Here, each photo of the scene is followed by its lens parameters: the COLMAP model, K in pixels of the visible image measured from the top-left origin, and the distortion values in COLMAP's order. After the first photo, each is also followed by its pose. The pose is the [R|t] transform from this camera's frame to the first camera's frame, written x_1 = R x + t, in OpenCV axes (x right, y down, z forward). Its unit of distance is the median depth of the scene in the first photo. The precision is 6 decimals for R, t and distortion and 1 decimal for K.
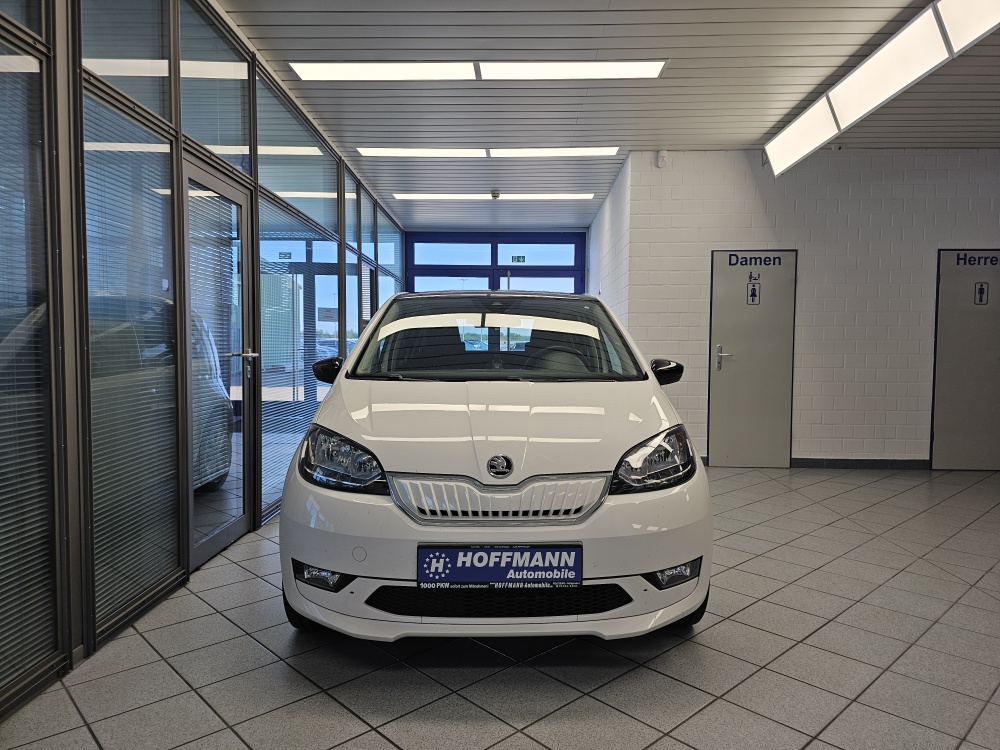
lens RADIAL K [[676.1, 0, 512.7], [0, 676.1, 389.5], [0, 0, 1]] dist [0.062602, -0.062553]
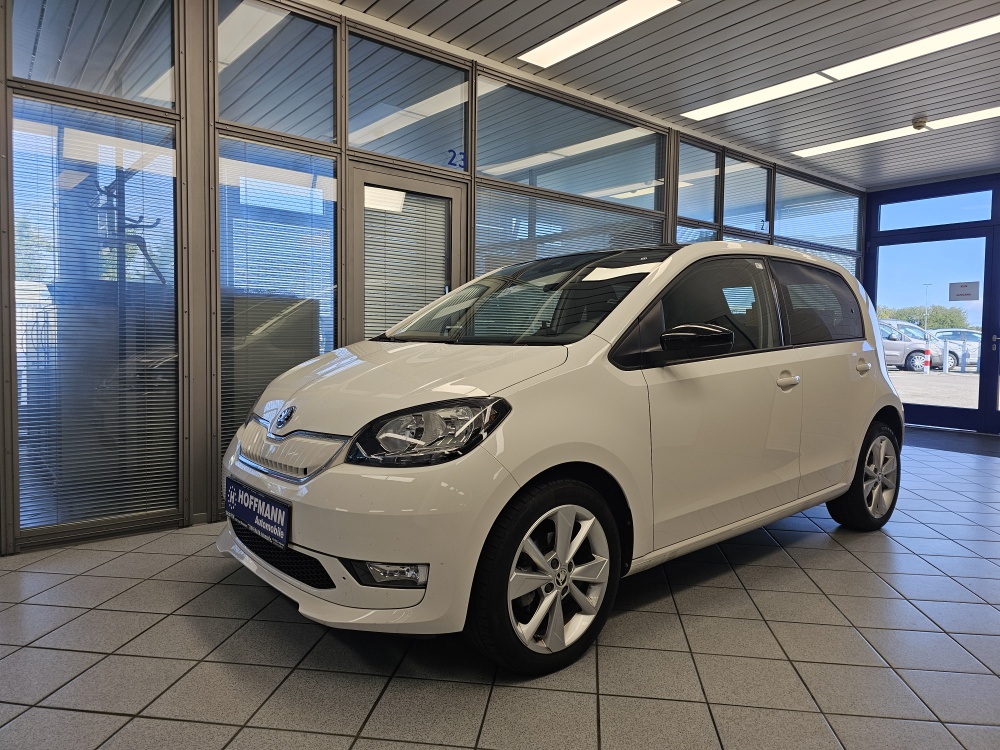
lens RADIAL K [[676.1, 0, 490.6], [0, 676.1, 375.2], [0, 0, 1]] dist [0.062602, -0.062553]
pose [[0.613438, 0.048966, -0.788224, 0.959077], [-0.061946, 0.997984, 0.013787, 0.017400], [0.787310, 0.040370, 0.615235, 0.603207]]
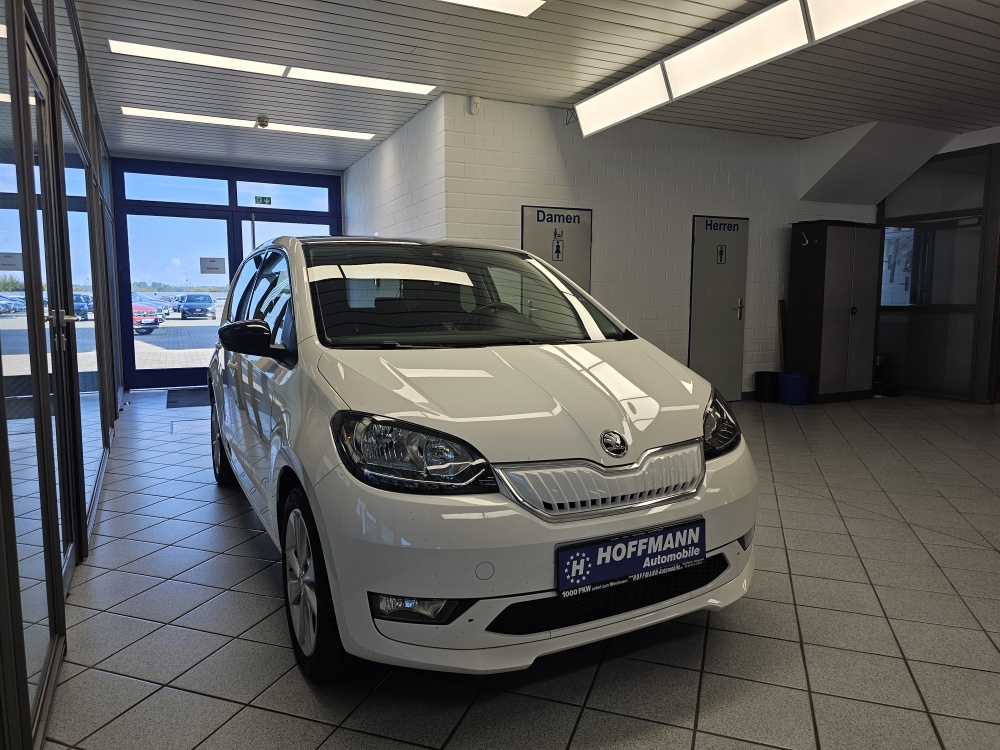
lens RADIAL K [[676.1, 0, 505.9], [0, 676.1, 381.1], [0, 0, 1]] dist [0.062602, -0.062553]
pose [[0.892008, -0.059926, 0.448030, -0.523786], [0.034664, 0.997323, 0.064382, -0.027642], [-0.450688, -0.041898, 0.891698, 0.281728]]
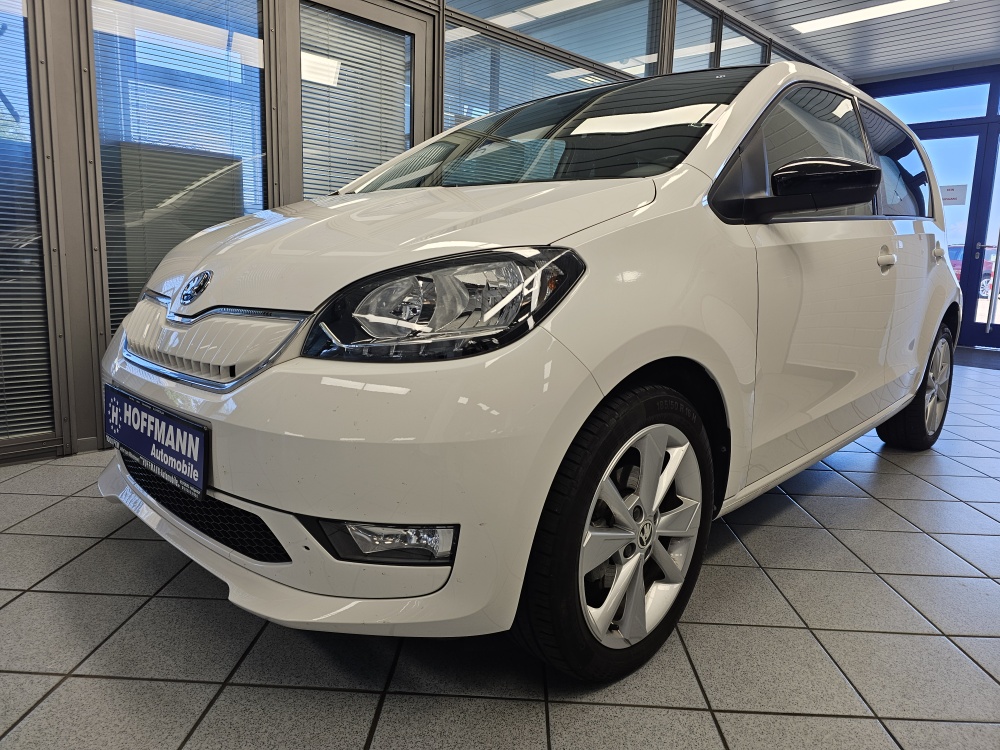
lens RADIAL K [[676.1, 0, 491.5], [0, 676.1, 373.9], [0, 0, 1]] dist [0.062602, -0.062553]
pose [[0.689308, 0.139829, -0.710847, 0.625169], [-0.075124, 0.989703, 0.121835, 0.094073], [0.720563, -0.030580, 0.692714, 0.745422]]
